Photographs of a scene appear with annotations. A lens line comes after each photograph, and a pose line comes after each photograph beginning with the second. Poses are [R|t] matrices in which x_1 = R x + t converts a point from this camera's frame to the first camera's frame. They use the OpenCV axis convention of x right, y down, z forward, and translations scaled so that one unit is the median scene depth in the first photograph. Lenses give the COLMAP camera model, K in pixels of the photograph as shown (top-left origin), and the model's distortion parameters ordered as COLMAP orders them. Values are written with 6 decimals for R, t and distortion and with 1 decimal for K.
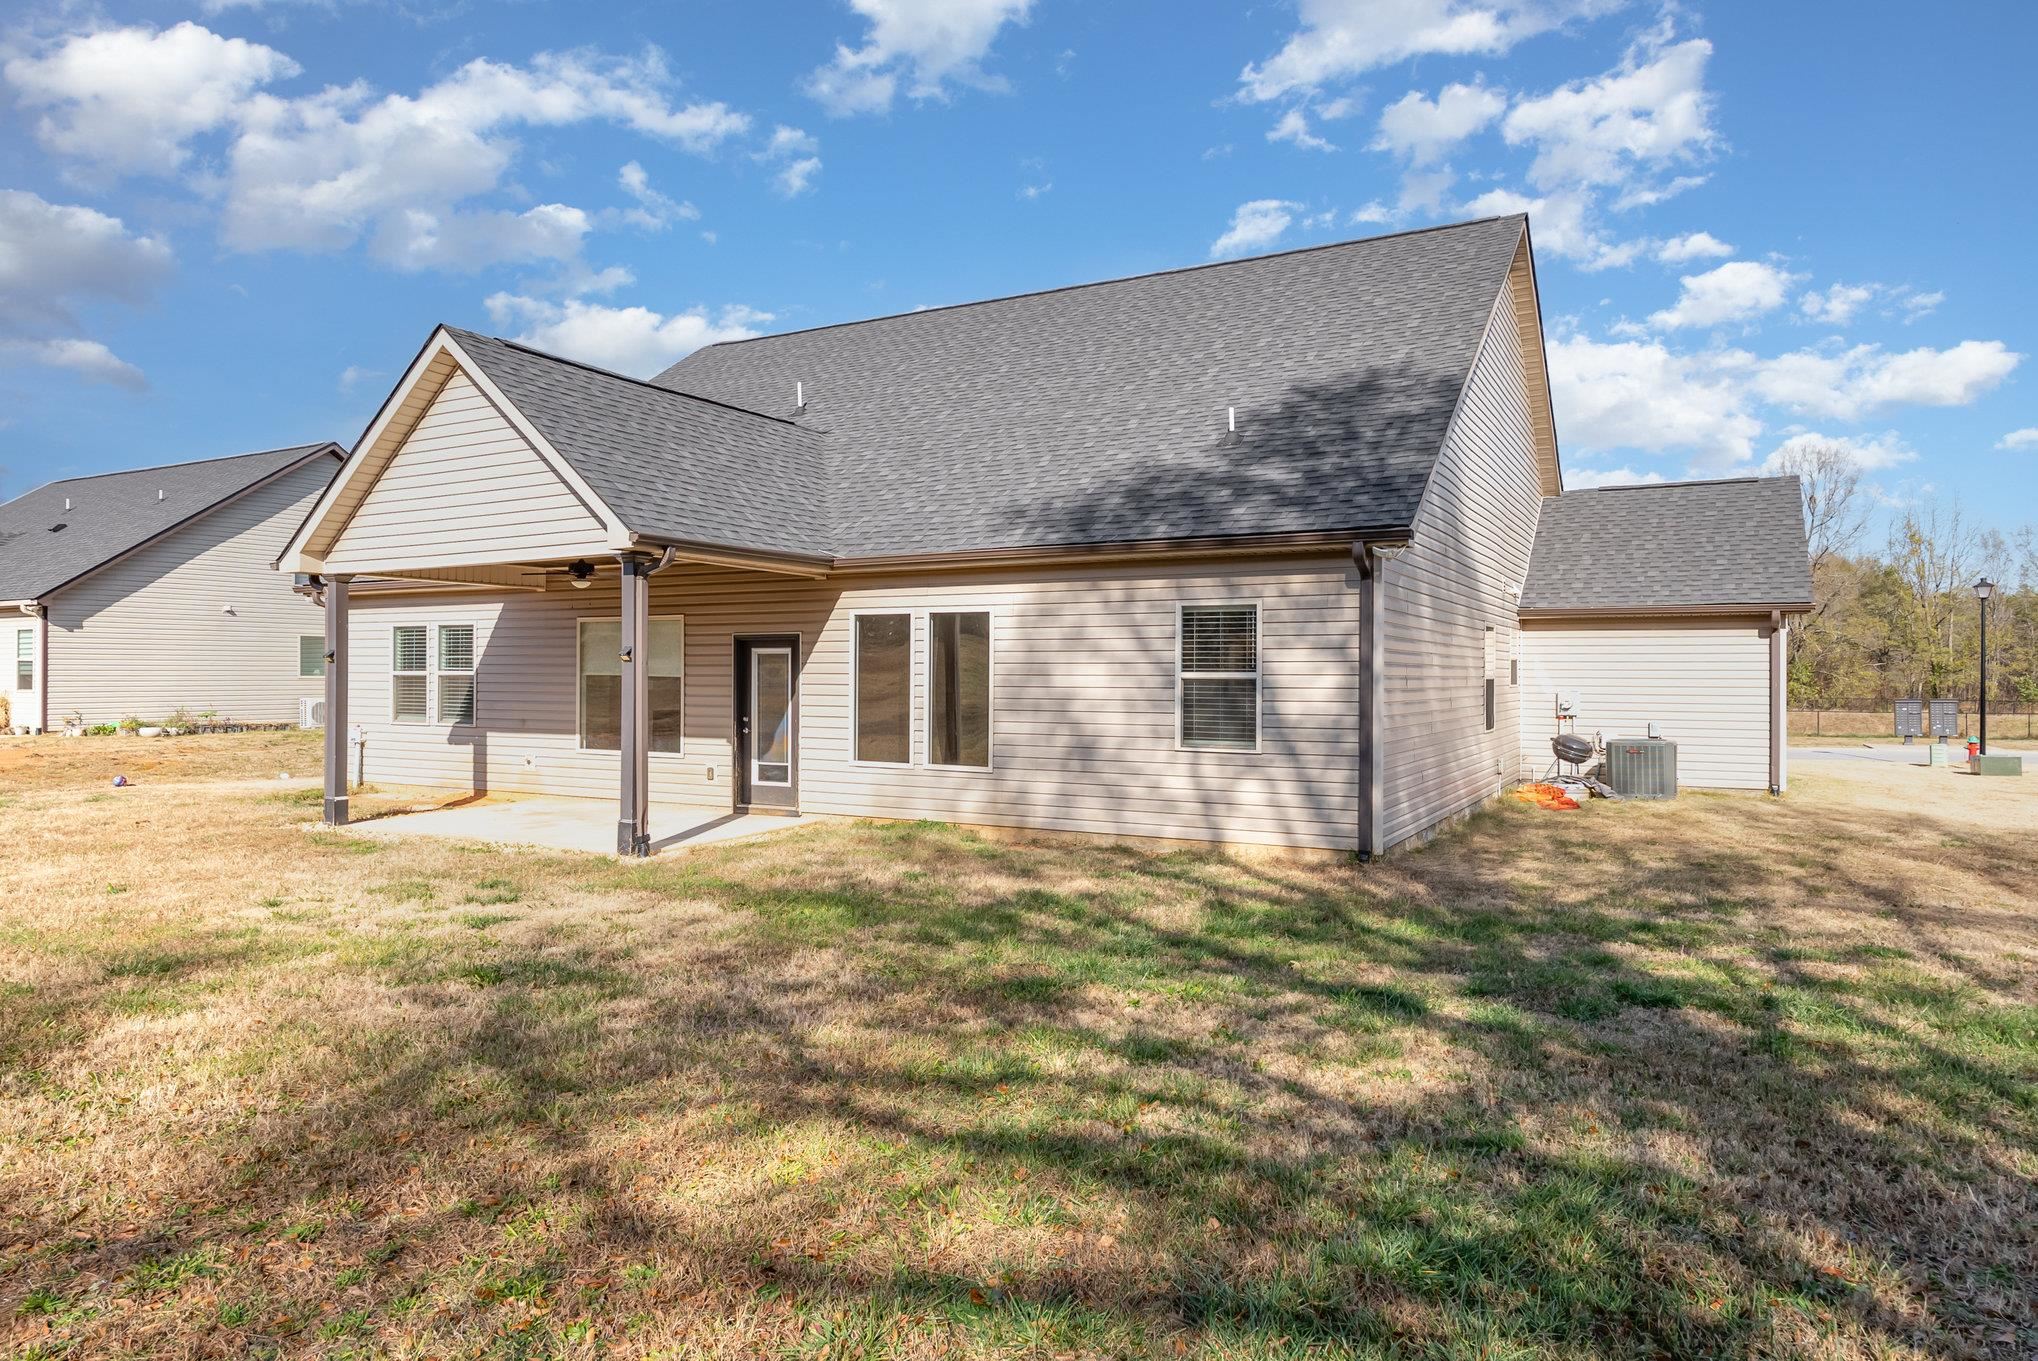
lens RADIAL K [[1288.1, 0, 1020.2], [0, 1288.1, 681.9], [0, 0, 1]] dist [-0.006806, 0.000702]
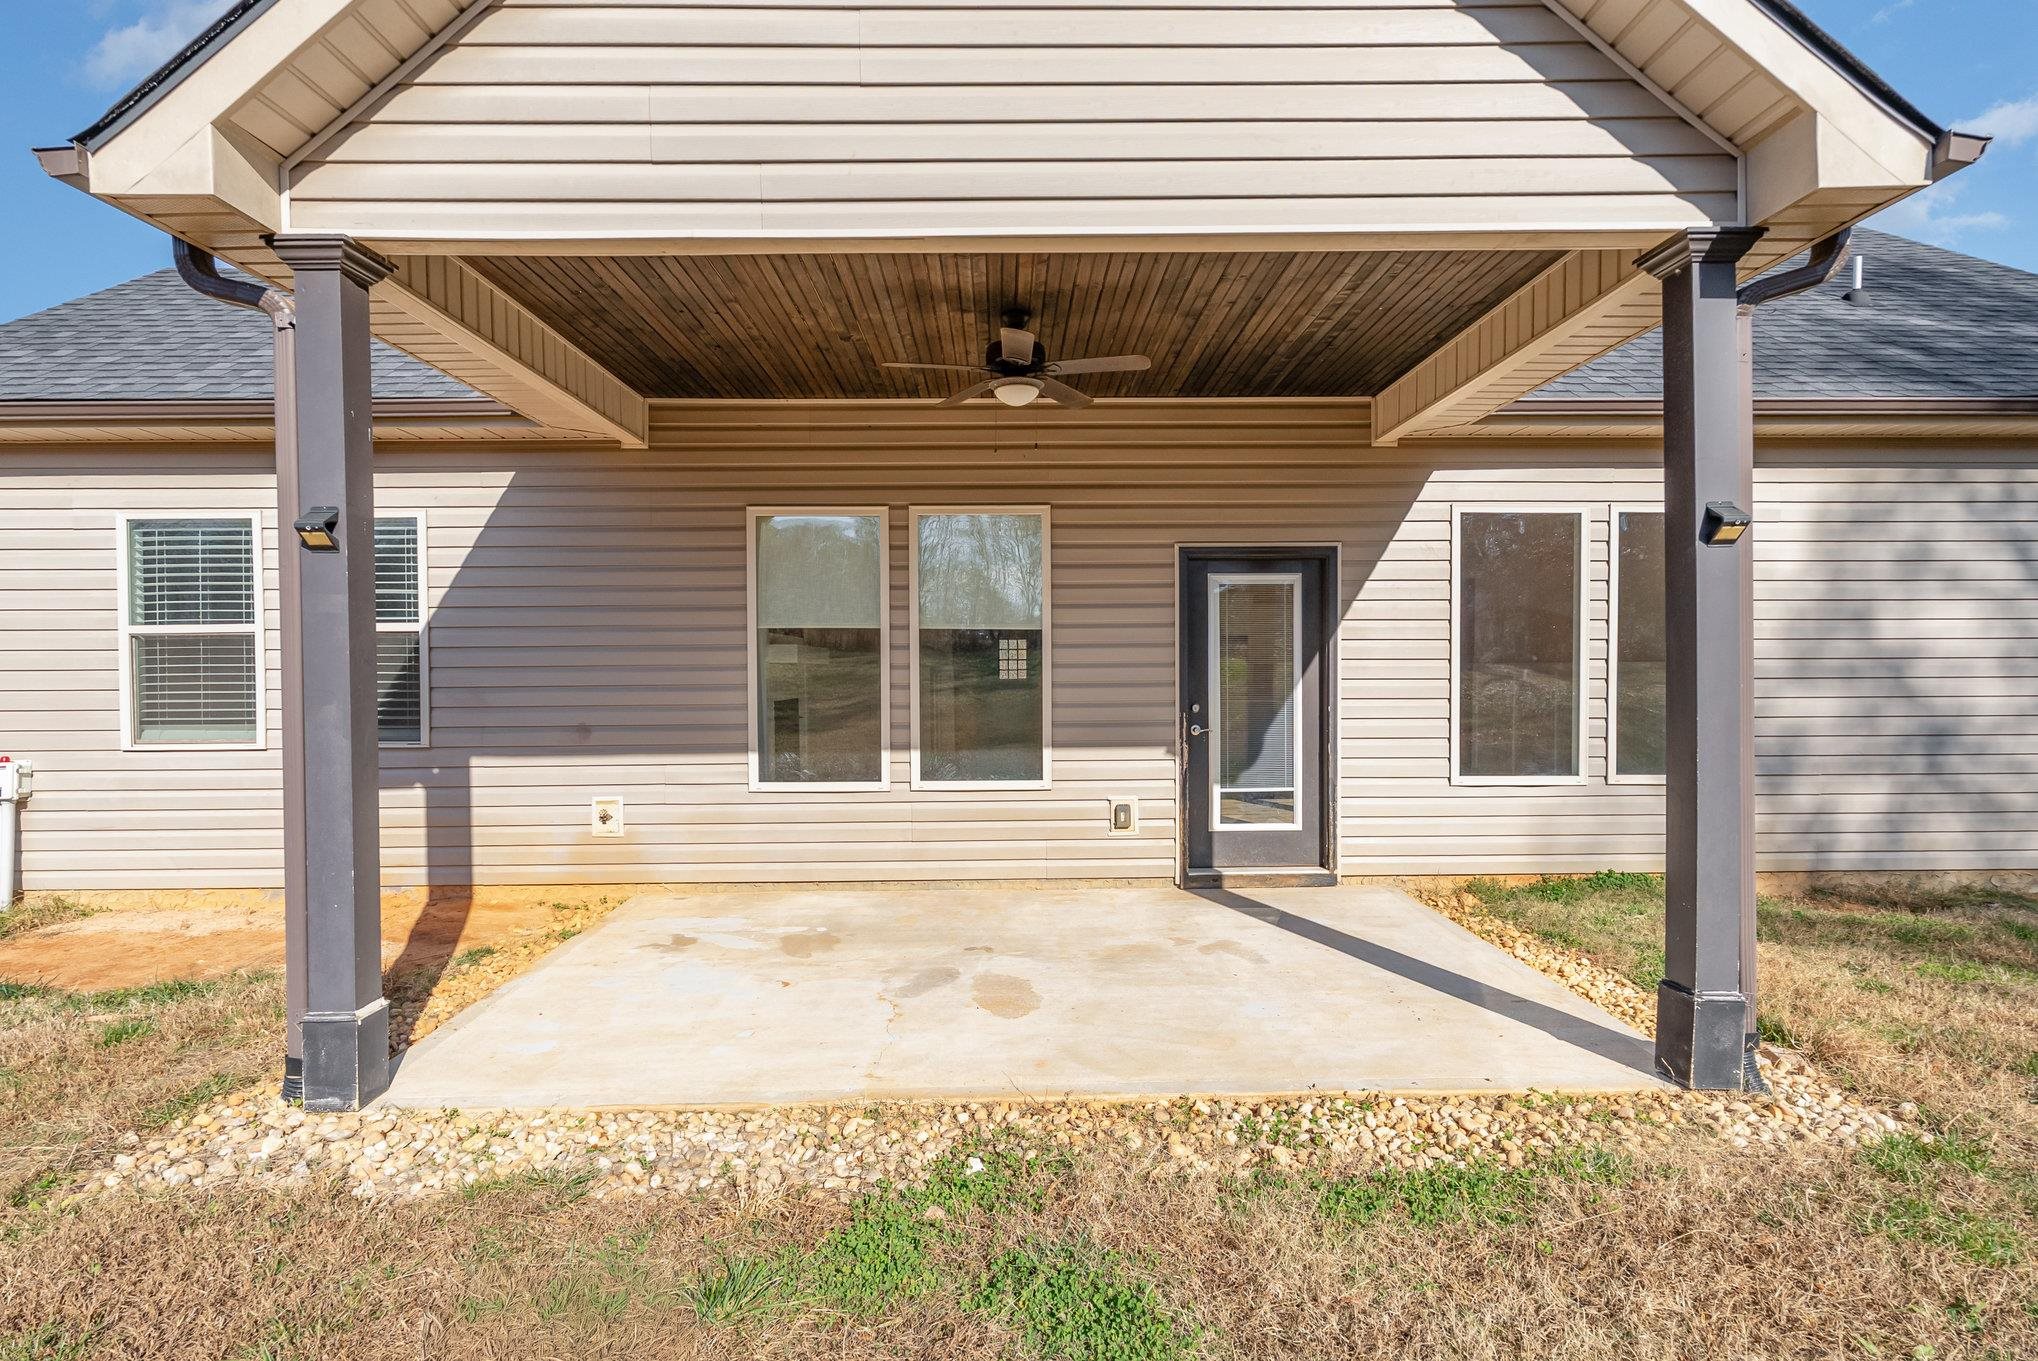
lens RADIAL K [[1011.6, 0, 1033.2], [0, 1011.6, 702.0], [0, 0, 1]] dist [-0.015396, 0.000977]
pose [[0.860928, -0.024610, 0.508131, -0.547135], [0.011879, 0.999529, 0.028283, 0.015439], [-0.508588, -0.018313, 0.860816, 0.770037]]
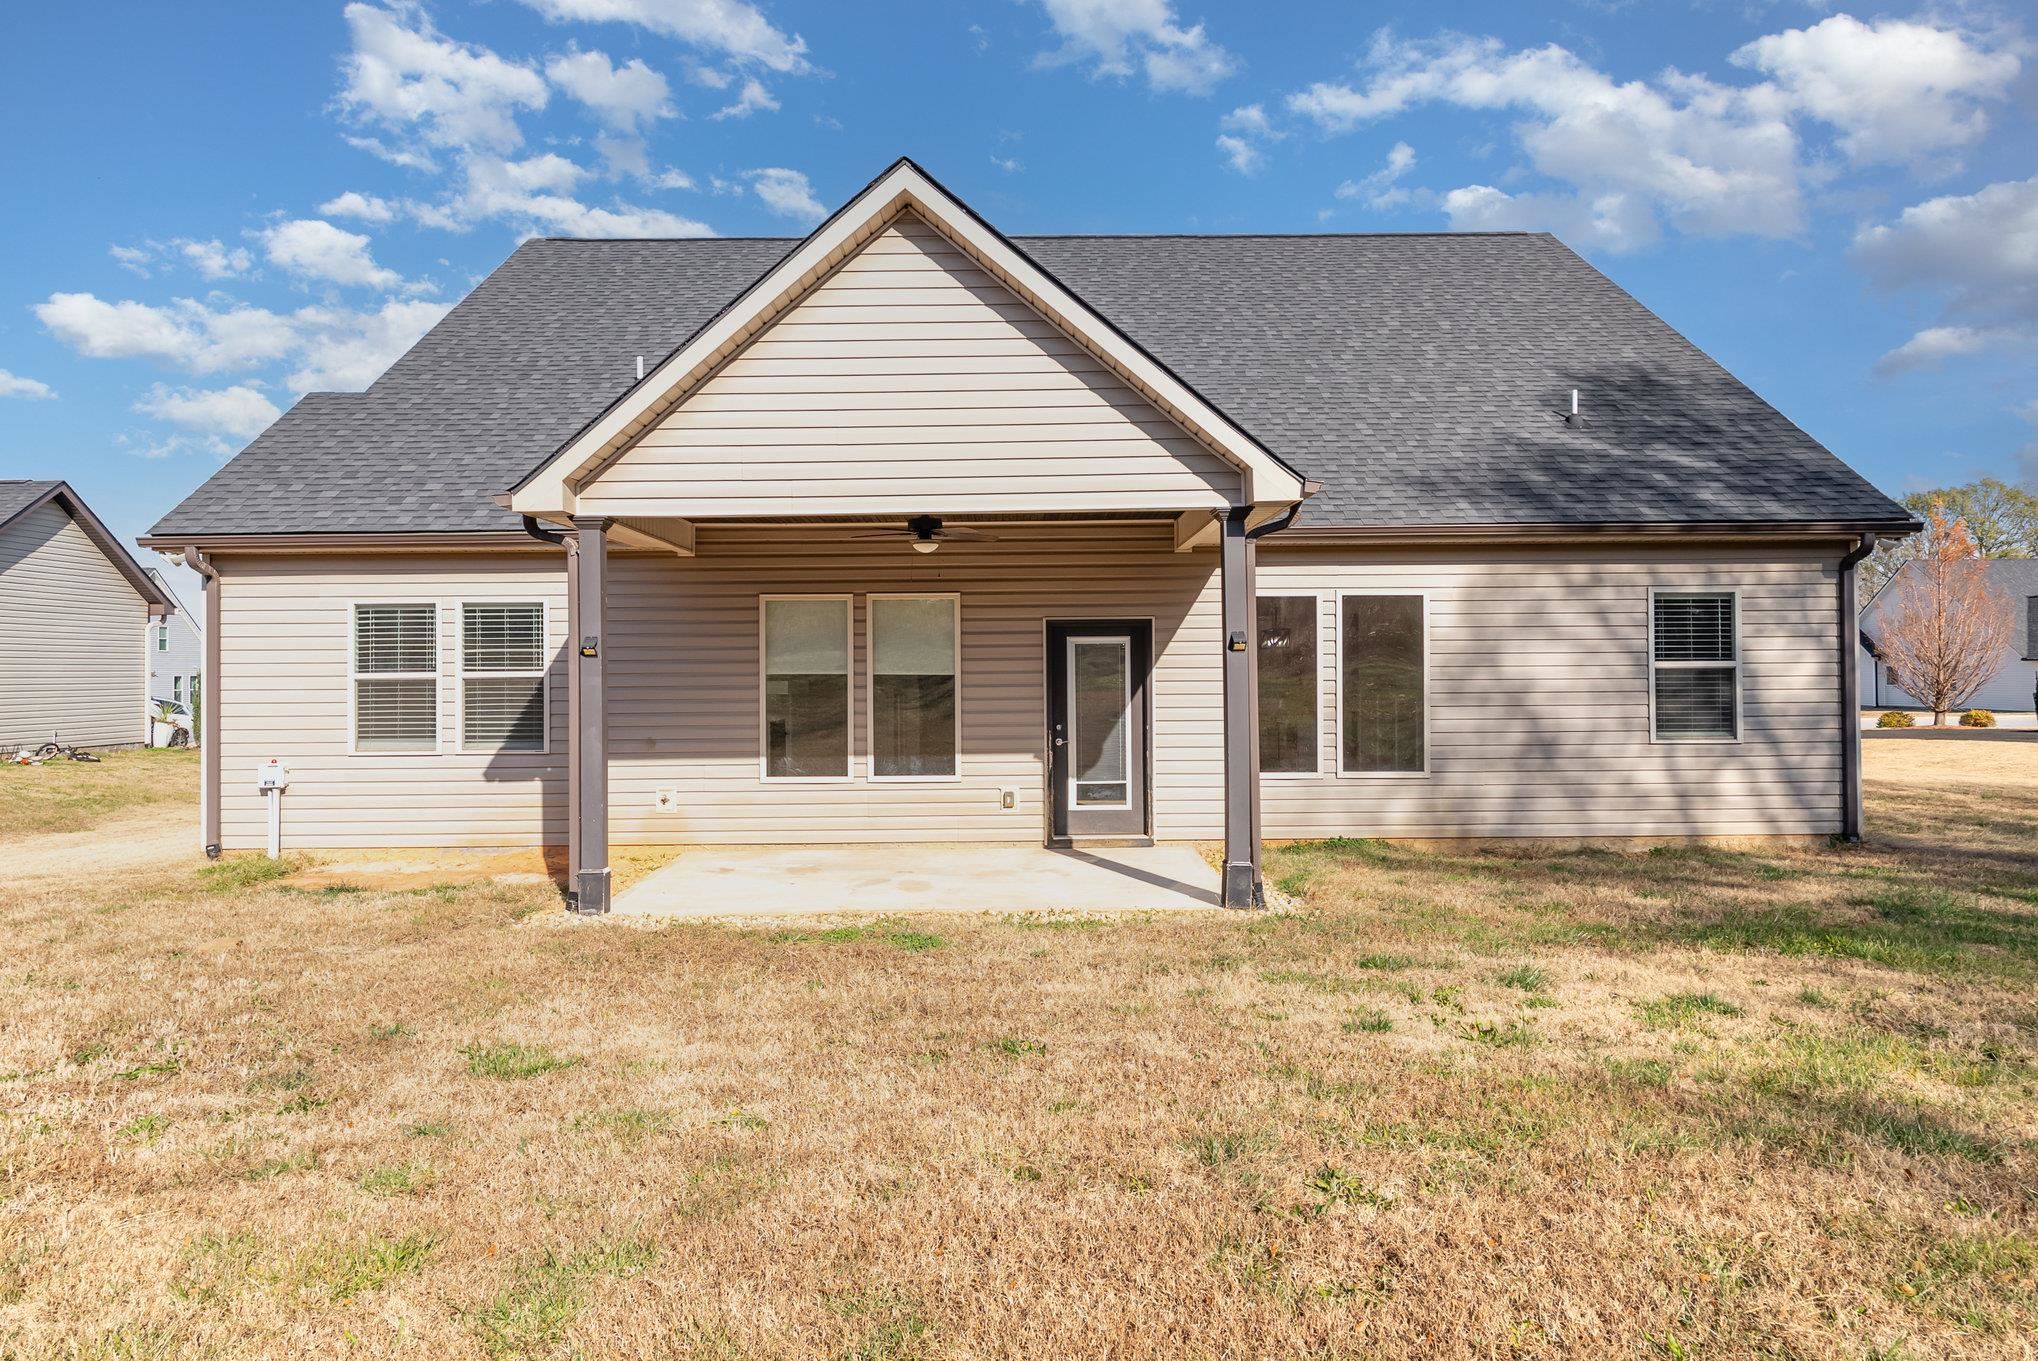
lens RADIAL K [[1291.8, 0, 1015.3], [0, 1291.8, 667.5], [0, 0, 1]] dist [-0.020818, 0.001420]
pose [[0.872839, -0.008546, 0.487934, -0.704970], [0.013888, 0.999877, -0.007330, -0.002599], [-0.487811, 0.013174, 0.872850, 0.370210]]
